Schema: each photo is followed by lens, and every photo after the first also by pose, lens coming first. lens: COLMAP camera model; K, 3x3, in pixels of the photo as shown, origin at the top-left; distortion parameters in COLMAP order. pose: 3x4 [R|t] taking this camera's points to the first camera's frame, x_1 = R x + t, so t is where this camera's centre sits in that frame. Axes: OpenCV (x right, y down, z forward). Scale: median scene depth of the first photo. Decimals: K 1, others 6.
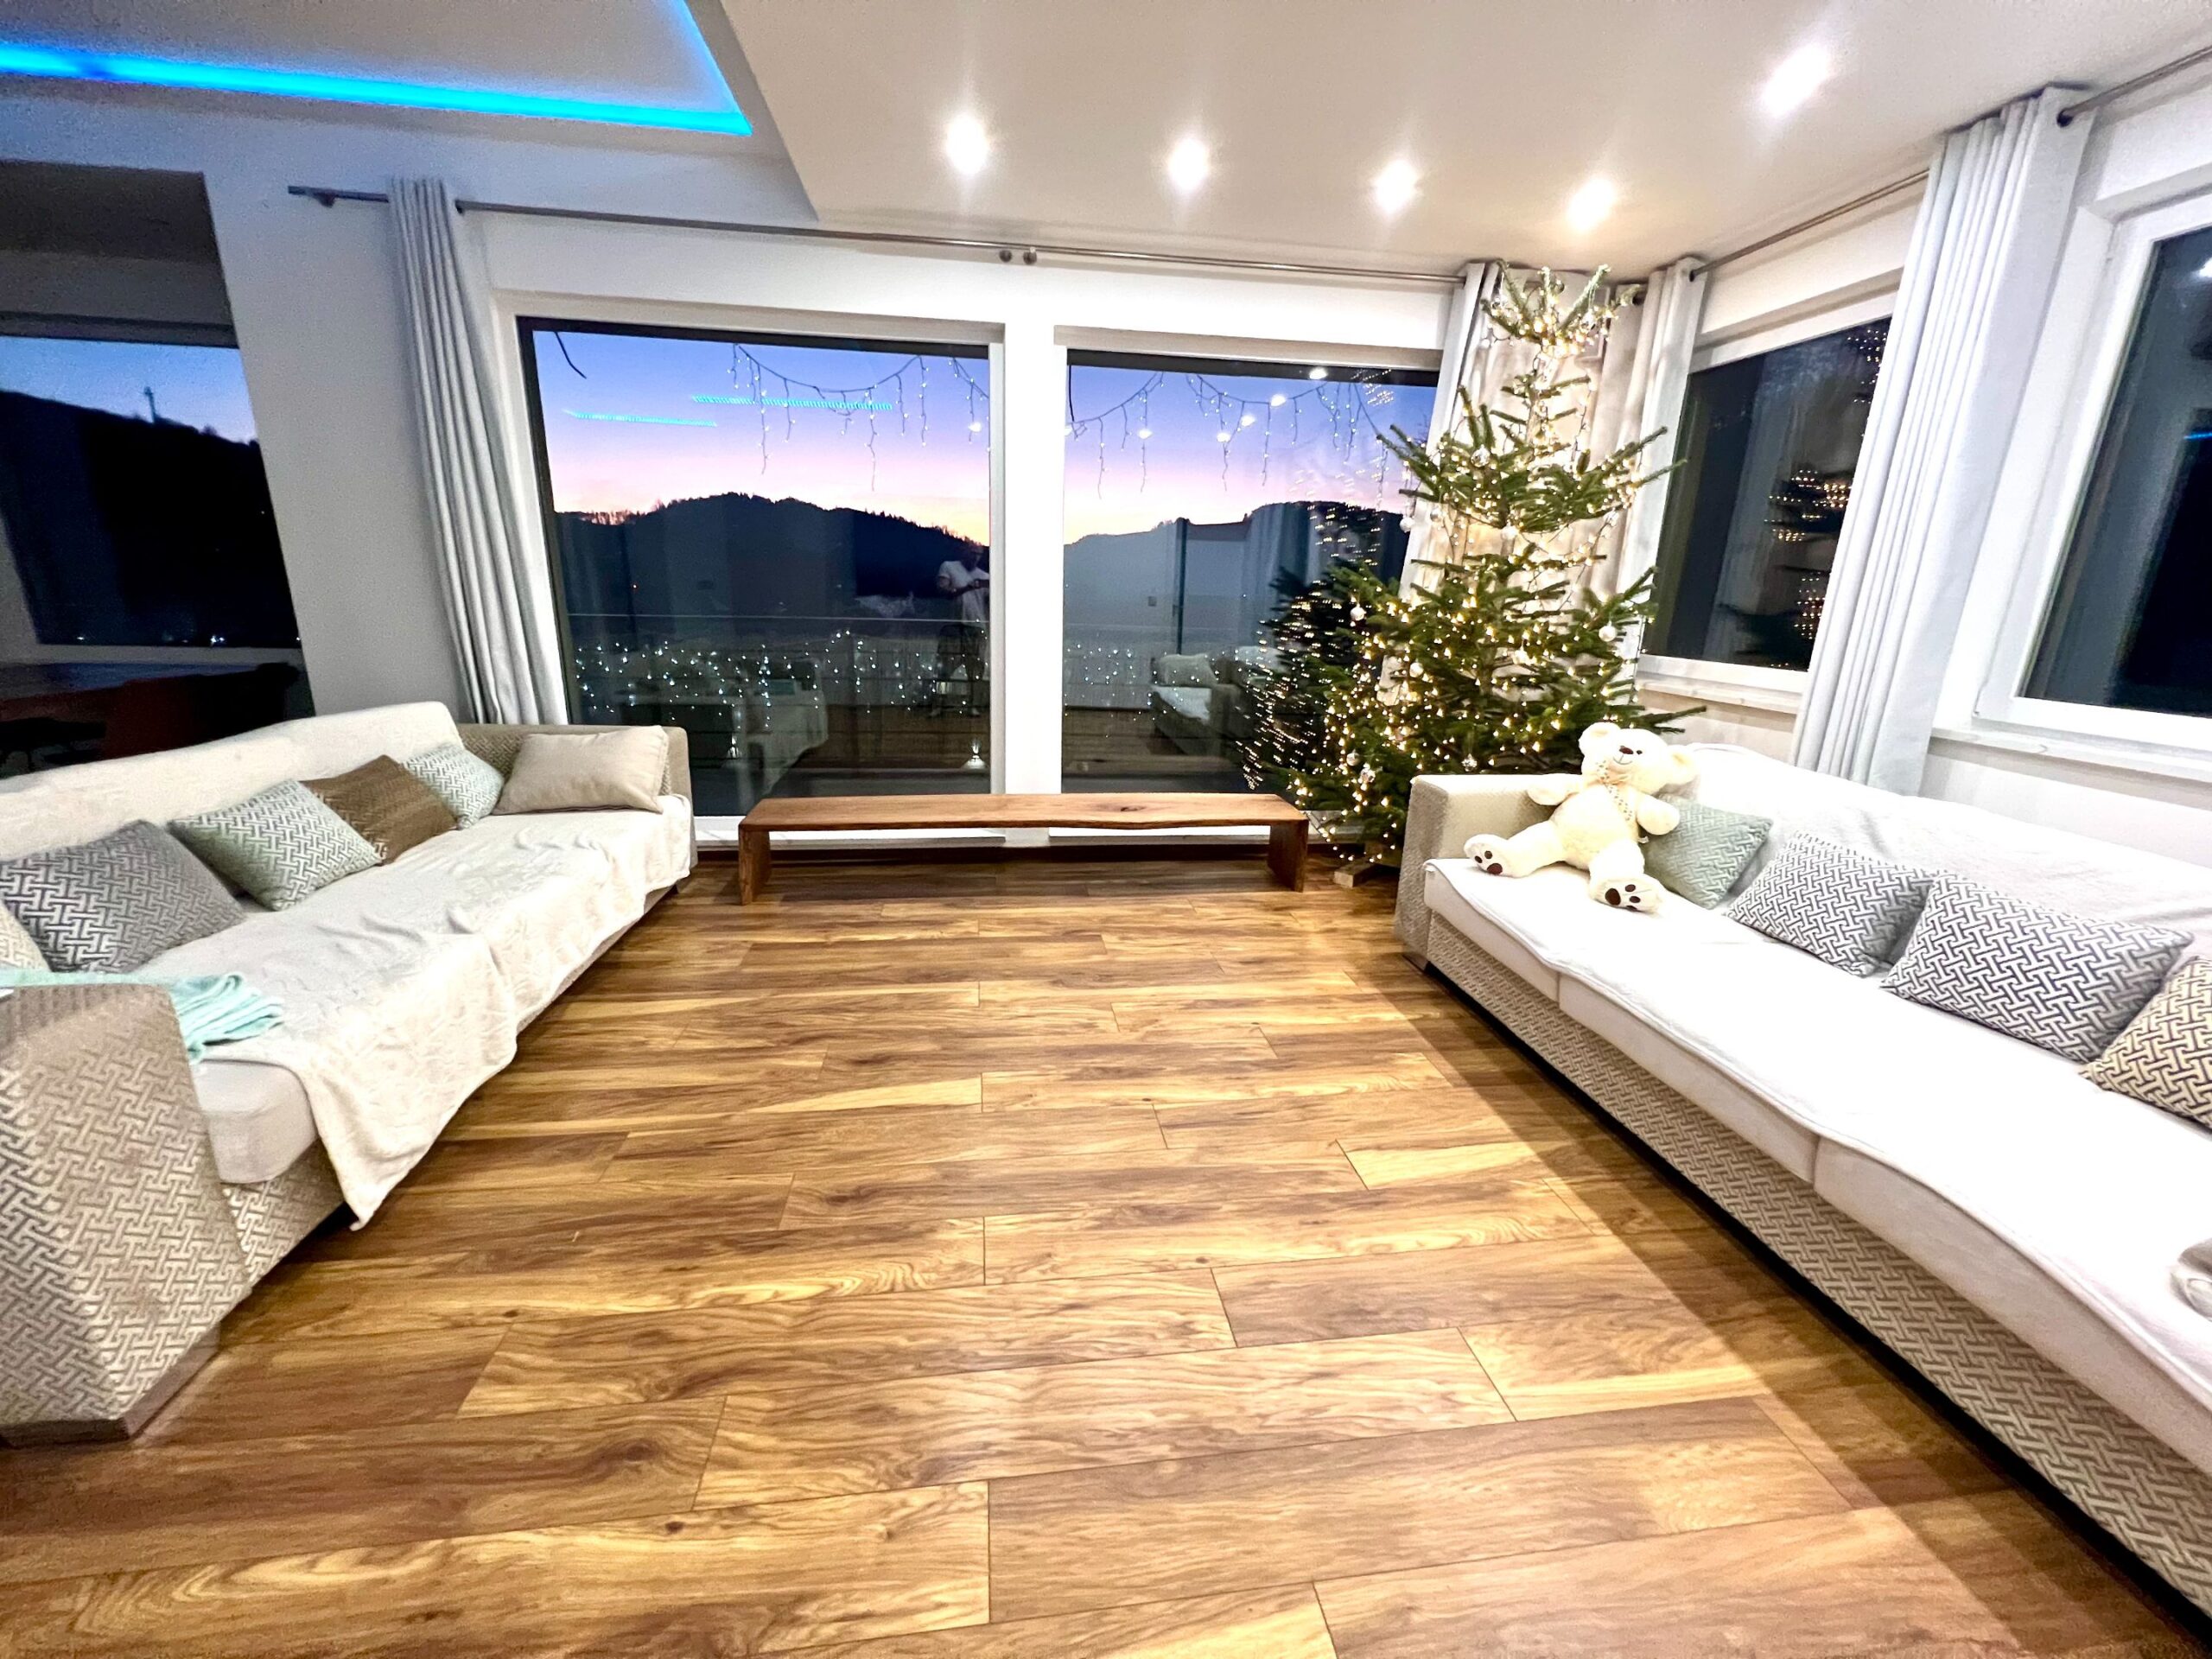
lens RADIAL K [[887.9, 0, 1102.0], [0, 887.9, 823.6], [0, 0, 1]] dist [0.000827, -0.000570]
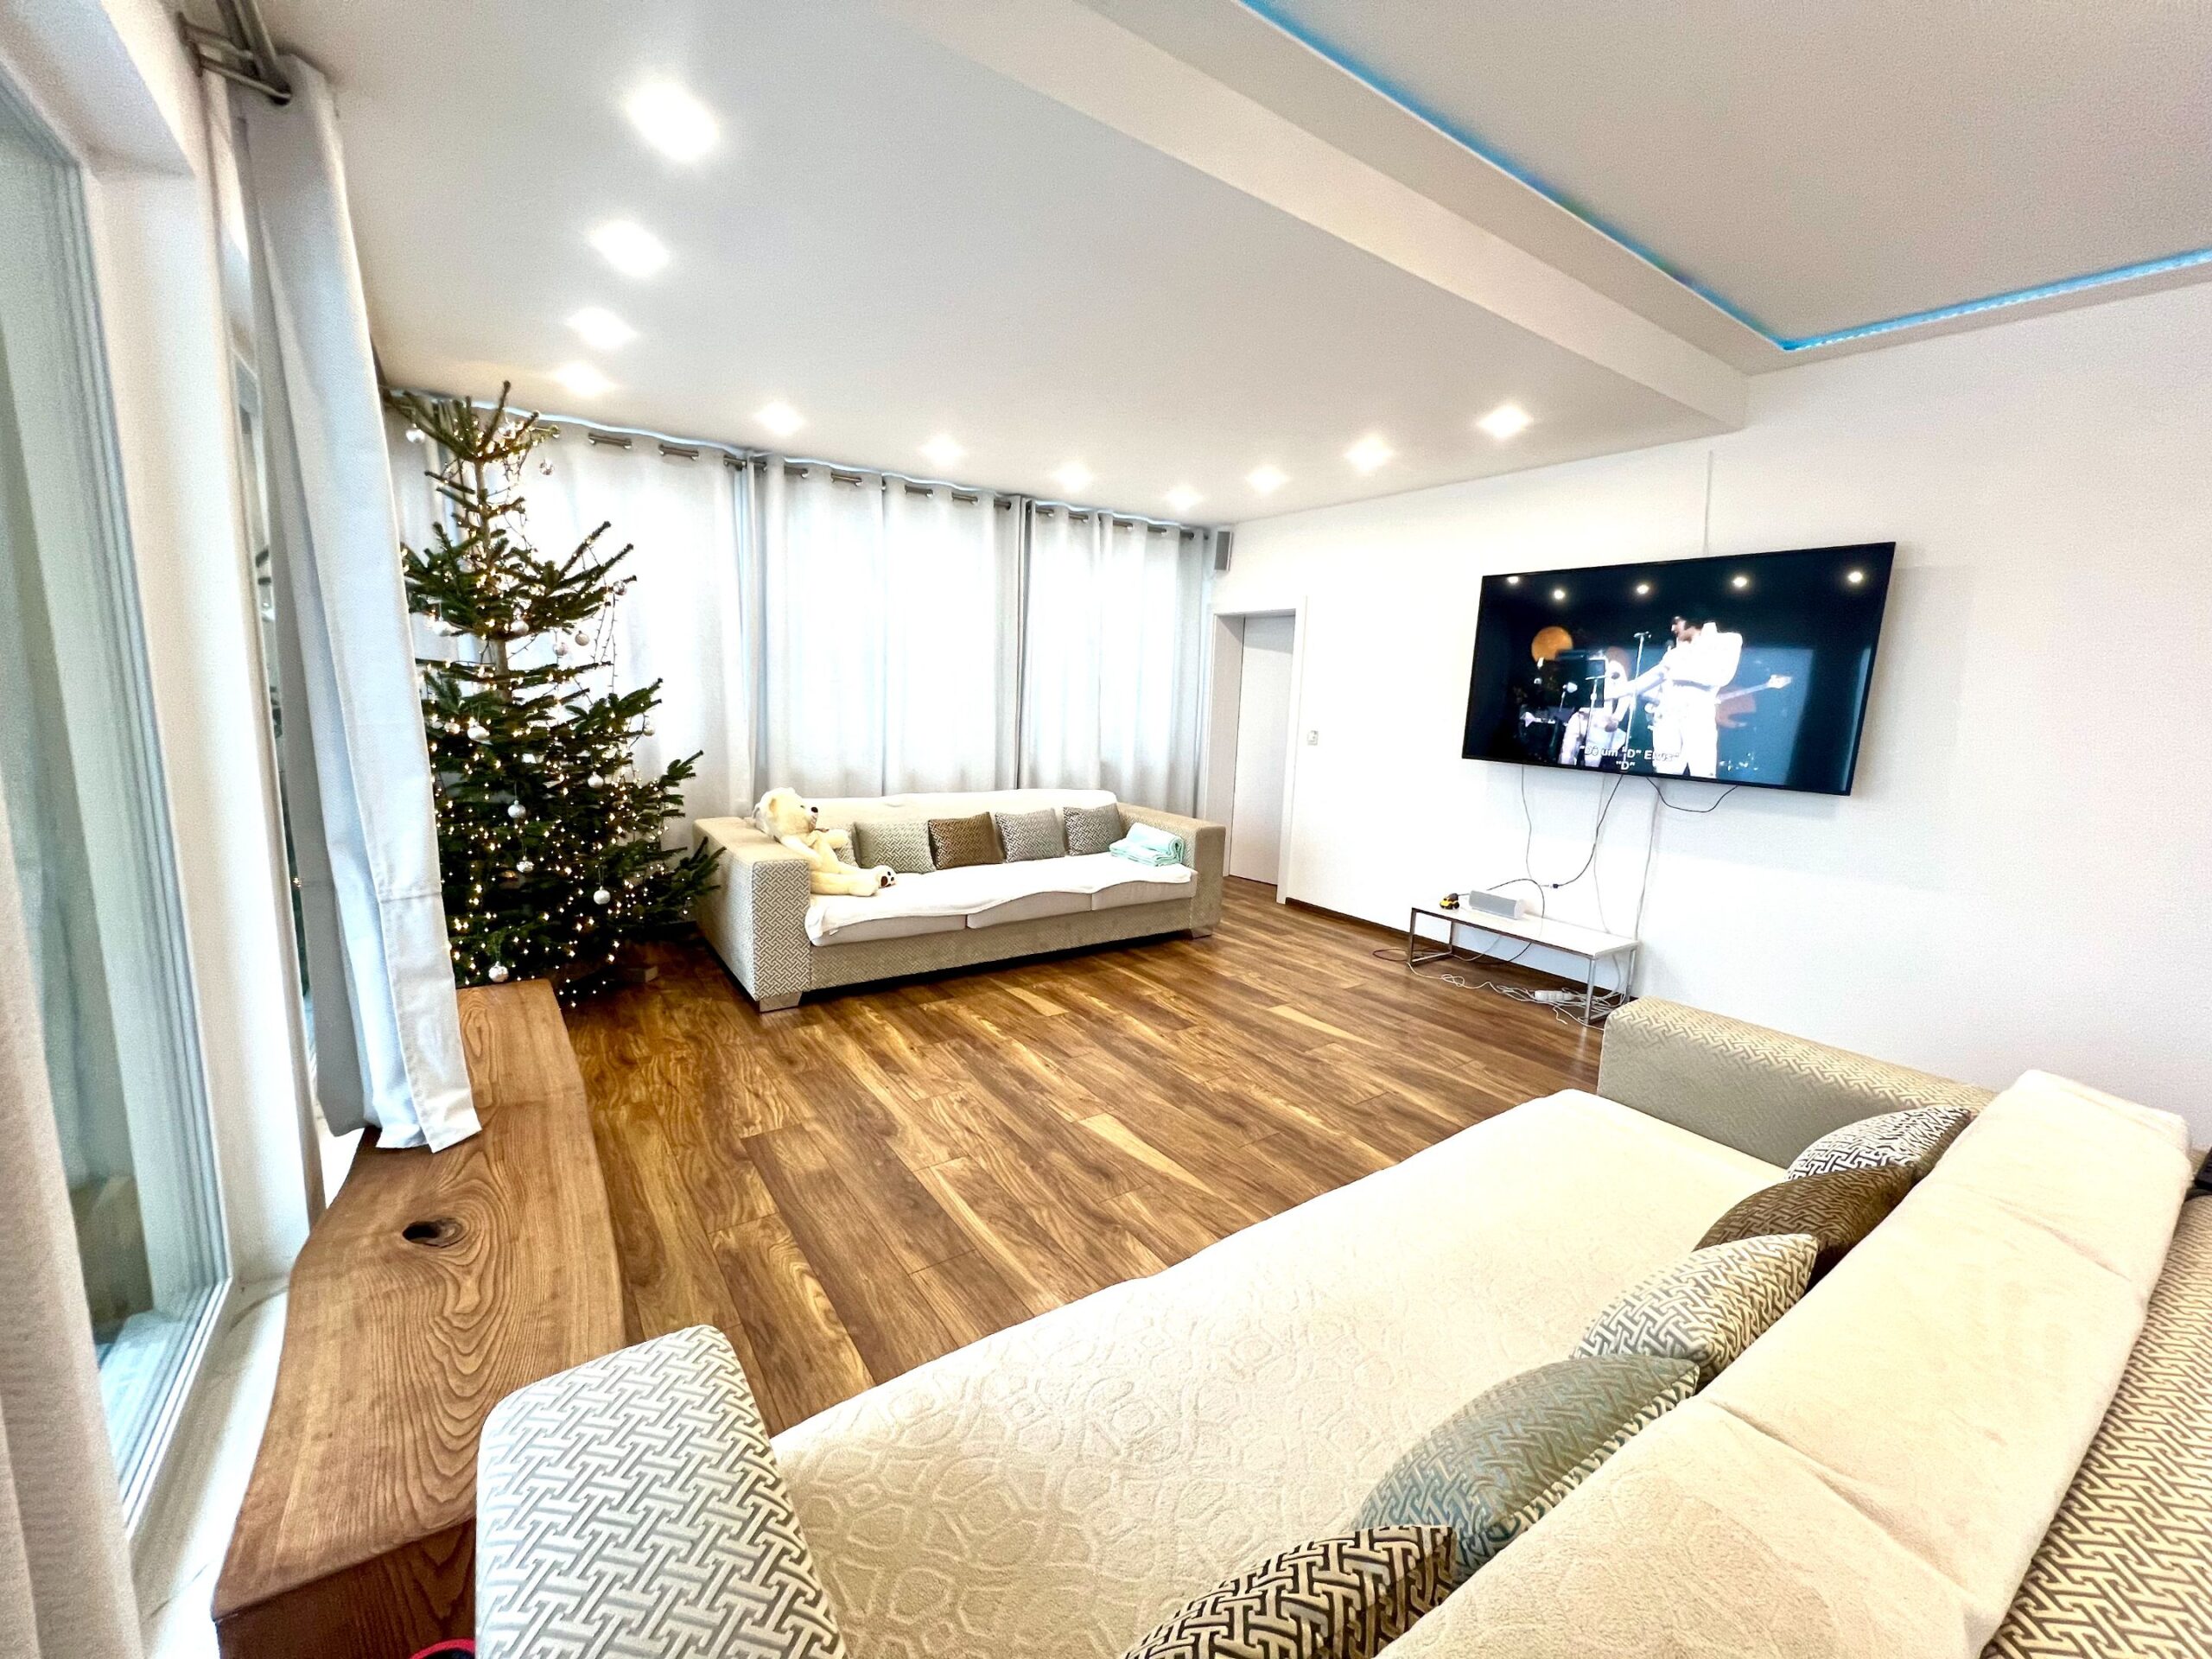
lens RADIAL K [[887.9, 0, 1102.0], [0, 887.9, 823.6], [0, 0, 1]] dist [0.000827, -0.000570]
pose [[-0.453624, -0.184851, 0.871812, -1.171534], [0.188804, 0.936113, 0.296724, -0.474109], [-0.870964, 0.299202, -0.389743, 1.337235]]
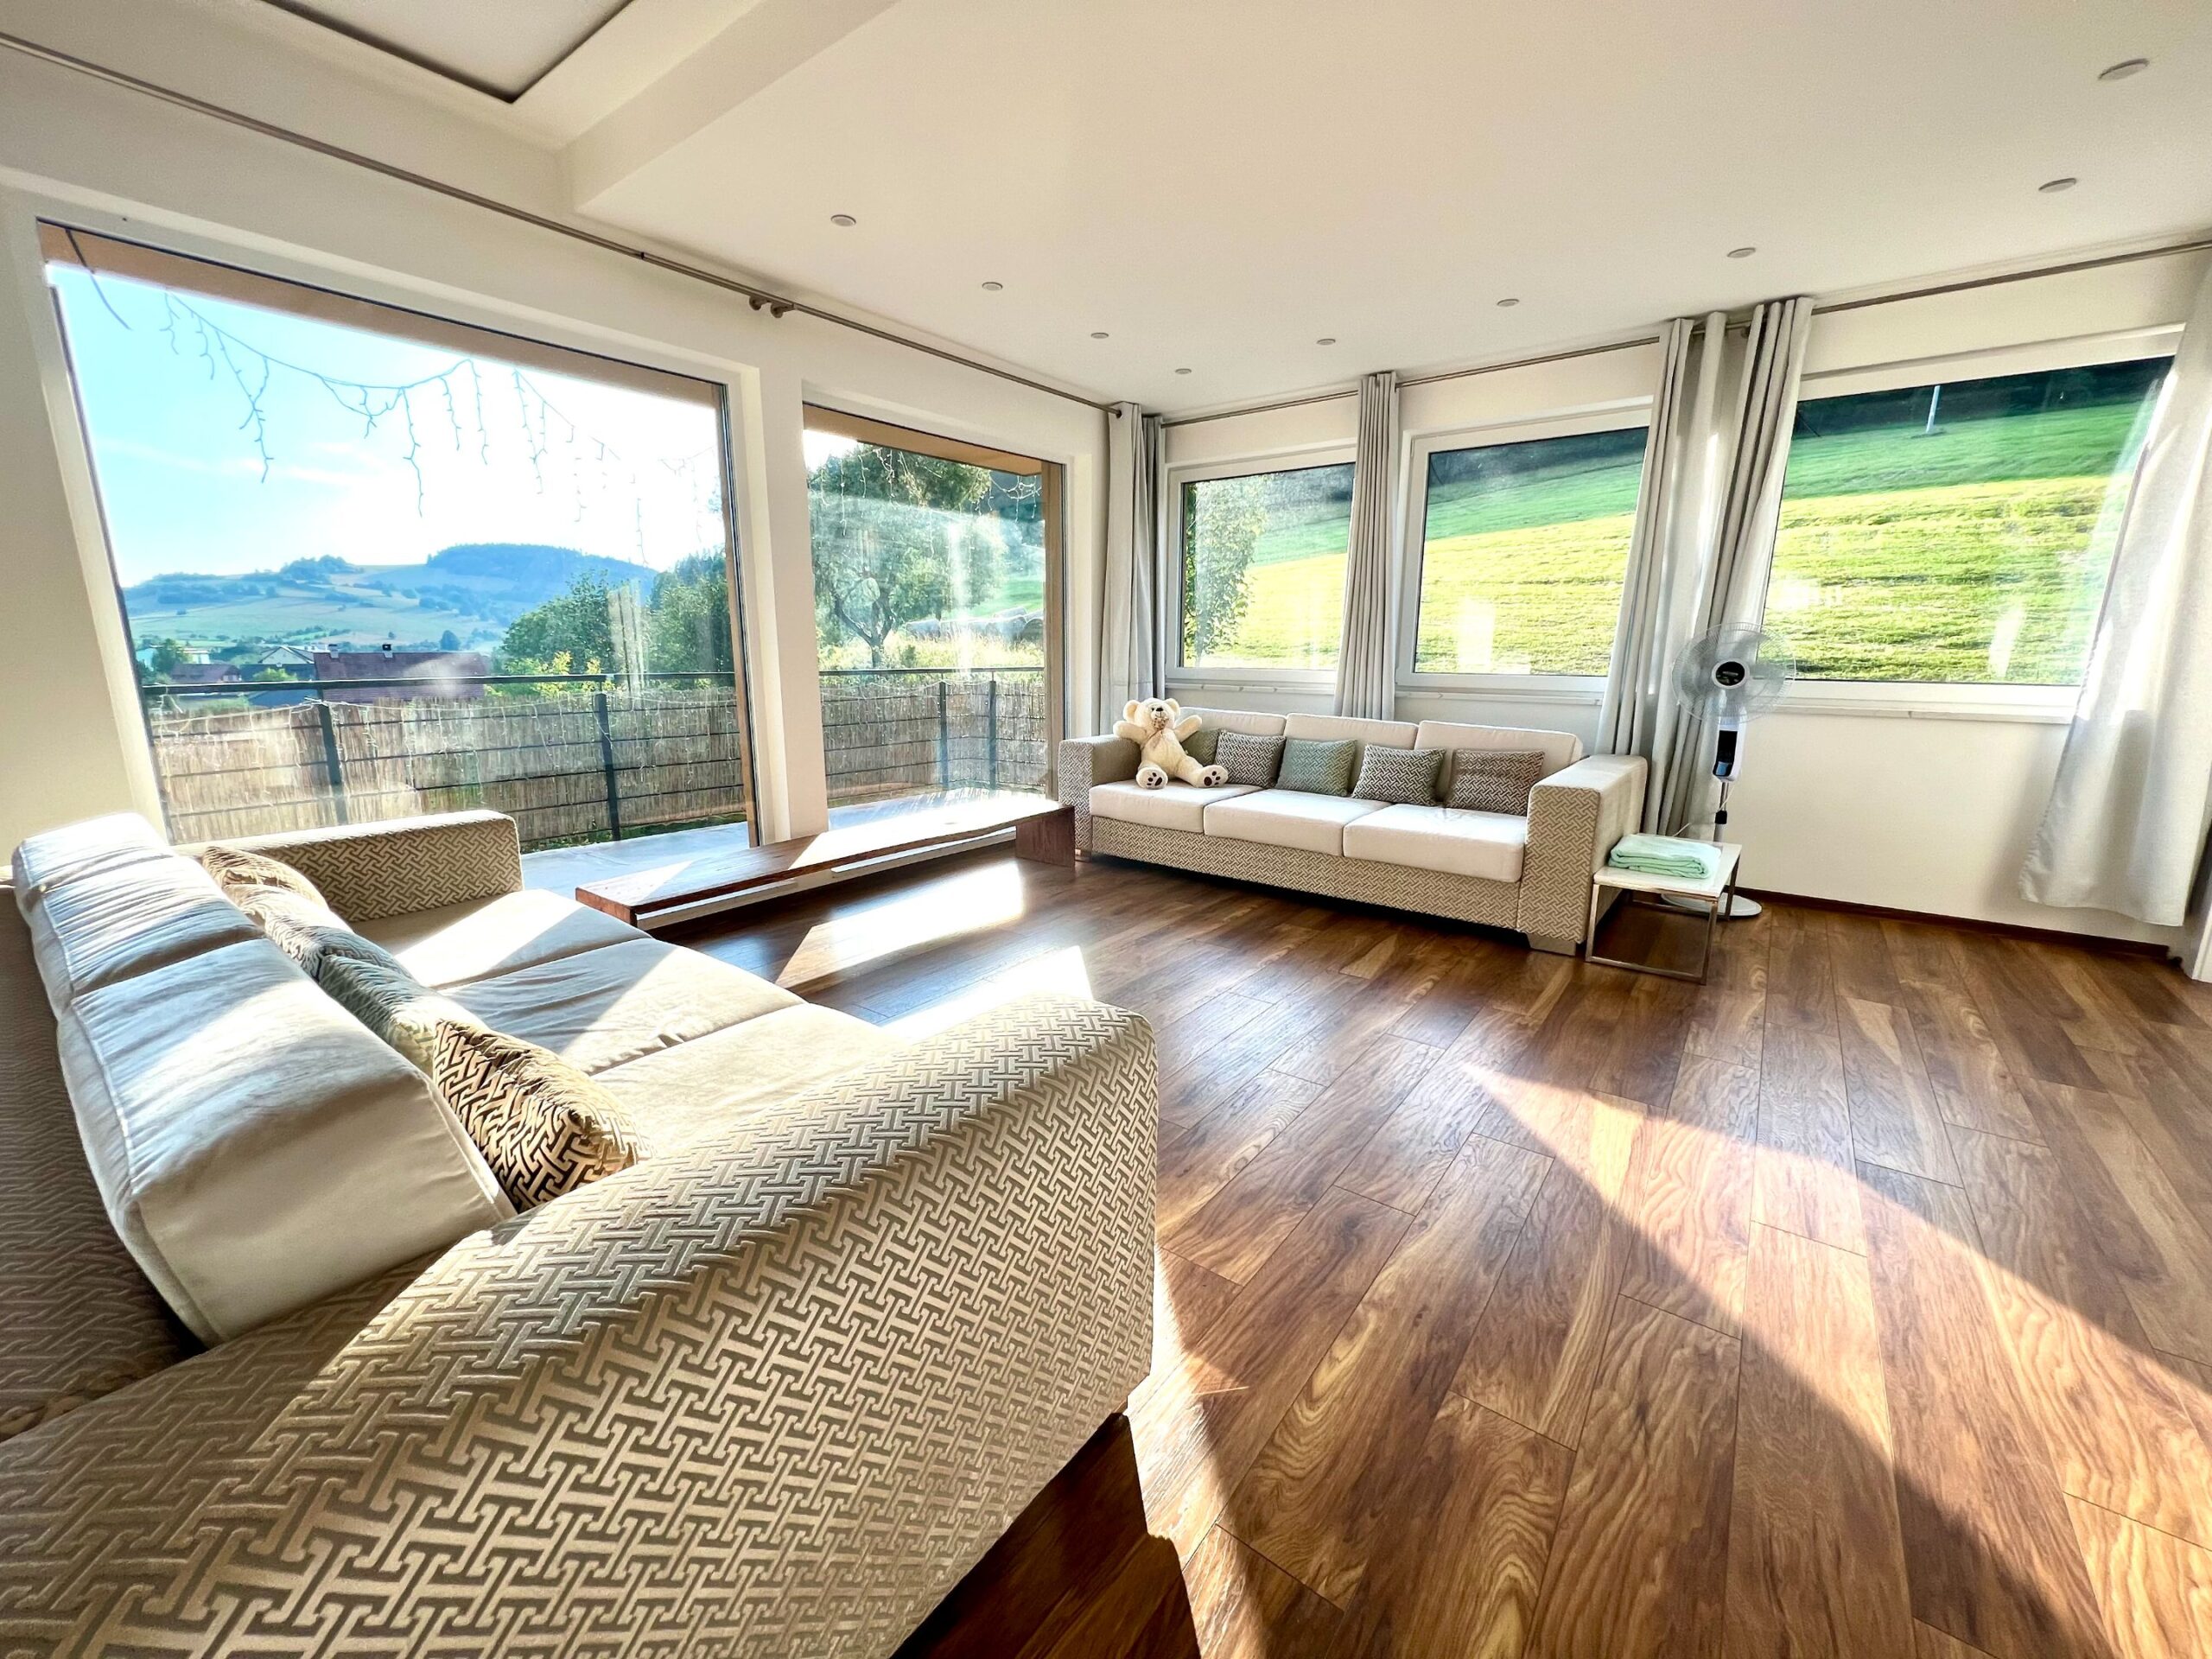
lens RADIAL K [[889.7, 0, 1106.0], [0, 889.7, 829.5], [0, 0, 1]] dist [-0.001349, -0.000141]
pose [[0.706546, -0.175380, 0.685591, -0.931036], [0.205763, 0.977860, 0.038093, -0.016533], [-0.677093, 0.114154, 0.726990, 0.099963]]
